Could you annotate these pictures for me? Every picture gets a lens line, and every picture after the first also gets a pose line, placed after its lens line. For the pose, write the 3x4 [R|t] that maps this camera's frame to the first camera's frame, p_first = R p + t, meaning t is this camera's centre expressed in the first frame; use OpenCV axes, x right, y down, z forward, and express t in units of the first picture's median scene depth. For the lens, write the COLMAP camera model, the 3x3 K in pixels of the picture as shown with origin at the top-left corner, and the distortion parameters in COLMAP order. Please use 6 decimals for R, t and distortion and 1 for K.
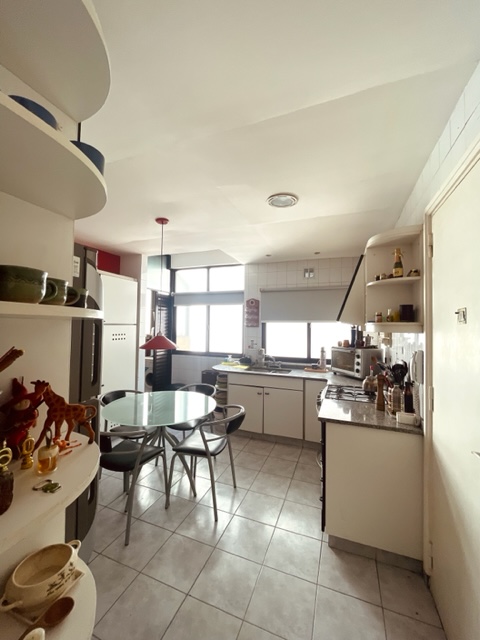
lens RADIAL K [[258.4, 0, 240.8], [0, 258.4, 320.5], [0, 0, 1]] dist [-0.004807, -0.000191]
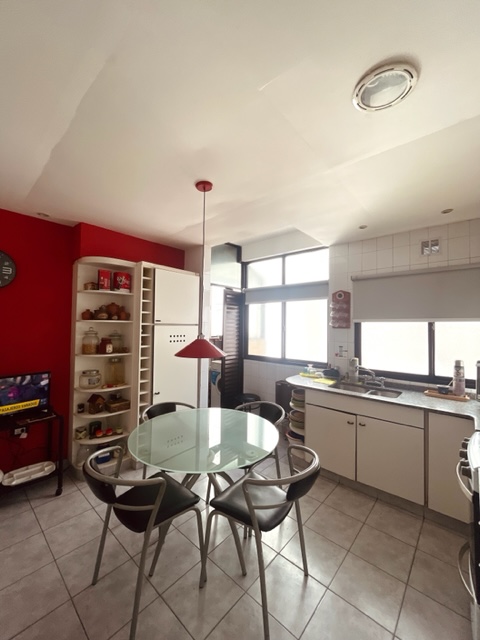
lens RADIAL K [[258.4, 0, 240.0], [0, 258.4, 319.7], [0, 0, 1]] dist [-0.004807, -0.000191]
pose [[0.938306, -0.007279, -0.345729, 0.031765], [0.004778, 0.999956, -0.008086, 0.005549], [0.345772, 0.005935, 0.938300, 0.212550]]
